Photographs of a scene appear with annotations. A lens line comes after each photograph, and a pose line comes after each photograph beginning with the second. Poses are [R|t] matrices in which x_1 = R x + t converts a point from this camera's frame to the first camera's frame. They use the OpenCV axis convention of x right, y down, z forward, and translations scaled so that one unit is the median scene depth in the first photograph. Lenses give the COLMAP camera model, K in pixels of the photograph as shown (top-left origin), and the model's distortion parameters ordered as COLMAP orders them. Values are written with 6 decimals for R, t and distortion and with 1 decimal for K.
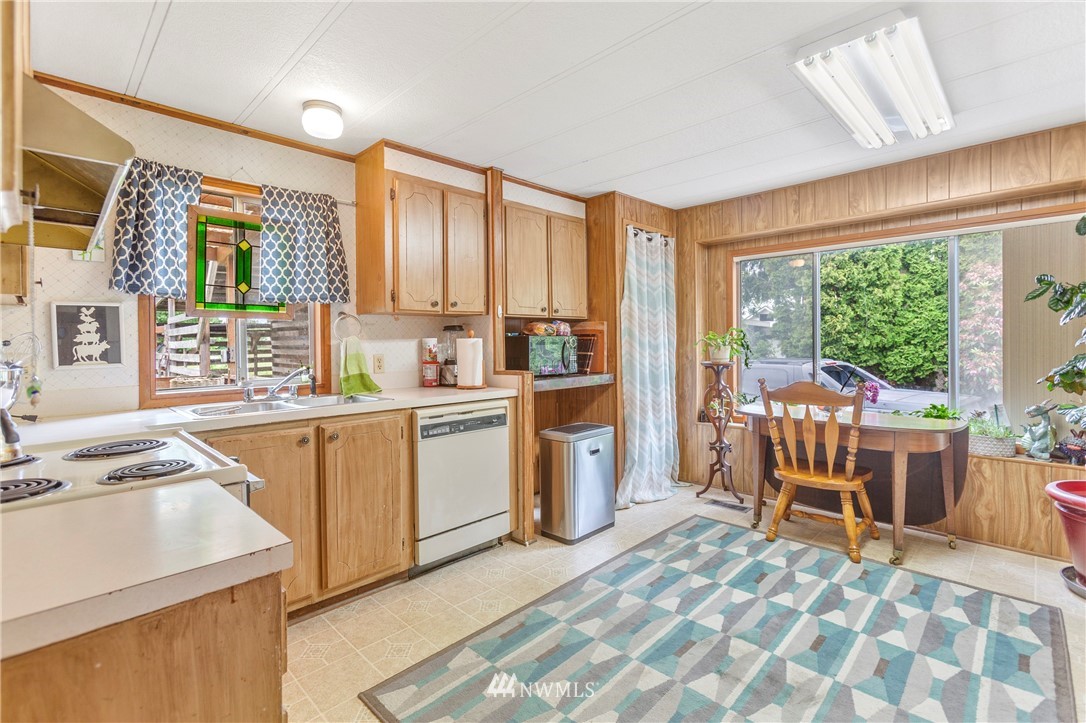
lens RADIAL K [[505.6, 0, 528.0], [0, 505.6, 342.1], [0, 0, 1]] dist [-0.001374, 0.005019]
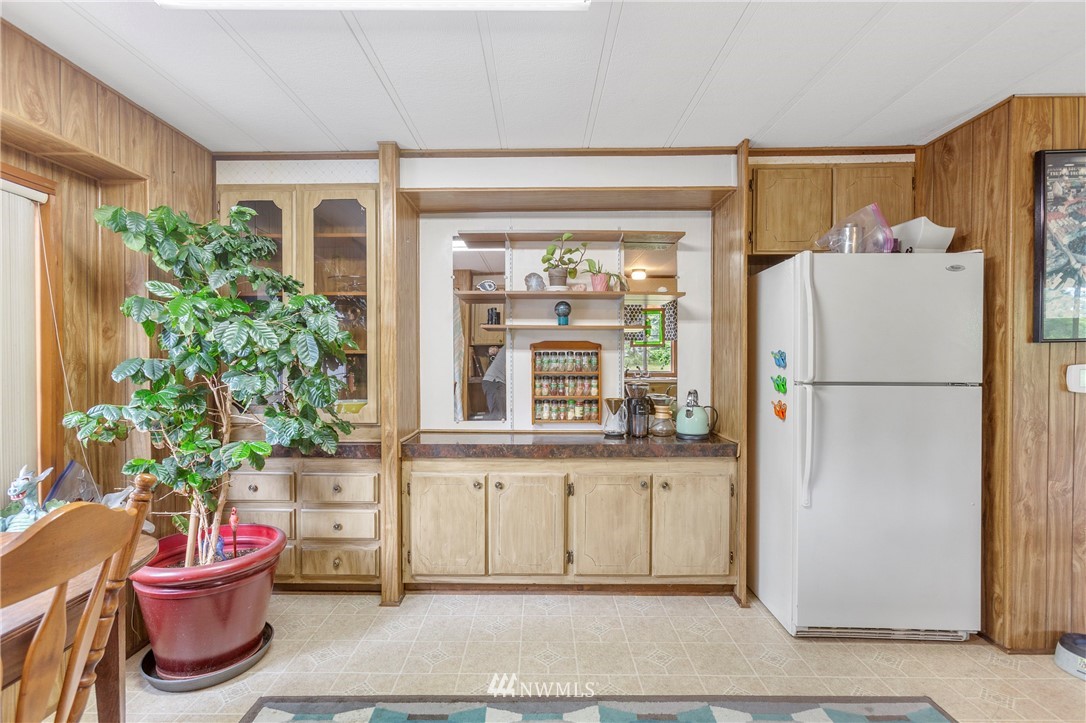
lens RADIAL K [[513.8, 0, 543.0], [0, 513.8, 361.5], [0, 0, 1]] dist [-0.034216, 0.019193]
pose [[-0.712732, 0.009014, 0.701379, 0.089523], [0.011359, 0.999935, -0.001308, -0.008831], [-0.701345, 0.007035, -0.712788, 0.803422]]
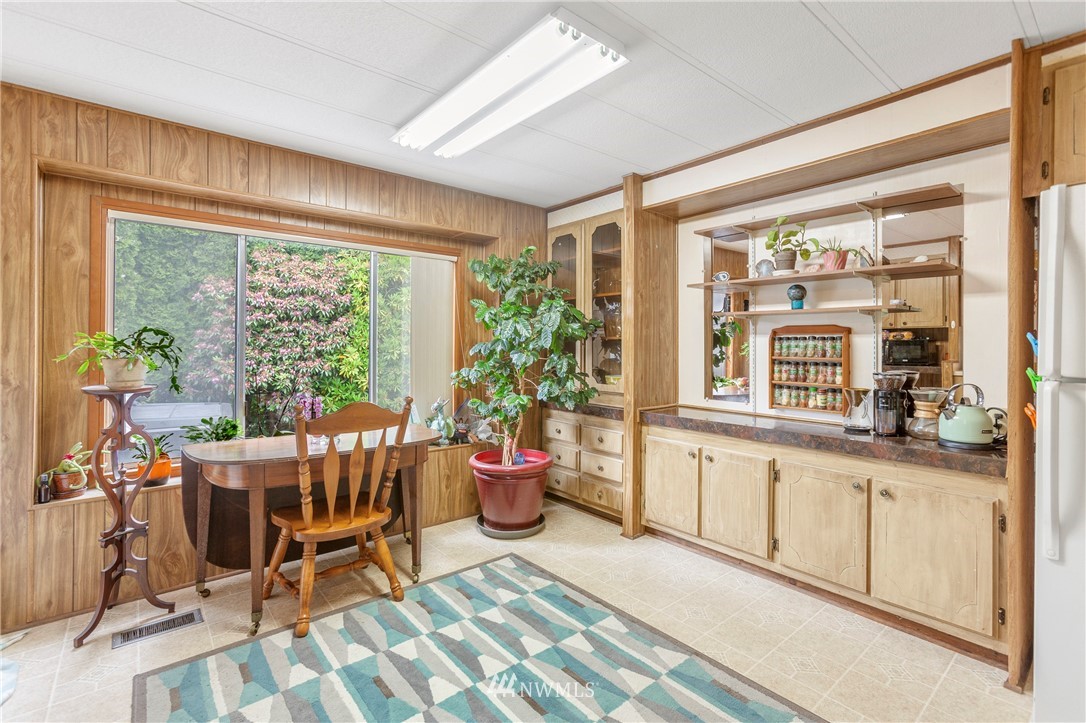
lens RADIAL K [[492.7, 0, 543.8], [0, 492.7, 343.6], [0, 0, 1]] dist [-0.021238, 0.012098]
pose [[0.080230, 0.016309, 0.996643, -0.148794], [-0.002077, 0.999867, -0.016194, -0.000830], [-0.996774, -0.000771, 0.080253, 0.520045]]
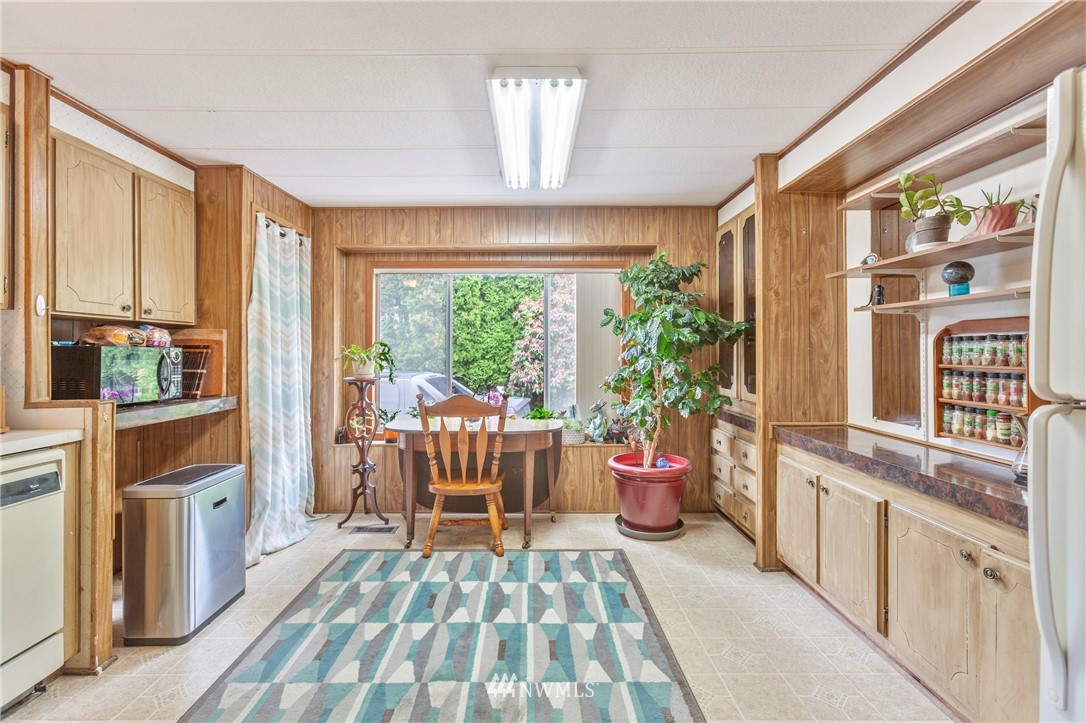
lens RADIAL K [[495.7, 0, 540.1], [0, 495.7, 349.9], [0, 0, 1]] dist [-0.021851, 0.011118]
pose [[0.696272, 0.013233, 0.717656, -0.055770], [-0.003999, 0.999886, -0.014556, -0.000155], [-0.717767, 0.007265, 0.696246, 0.139044]]
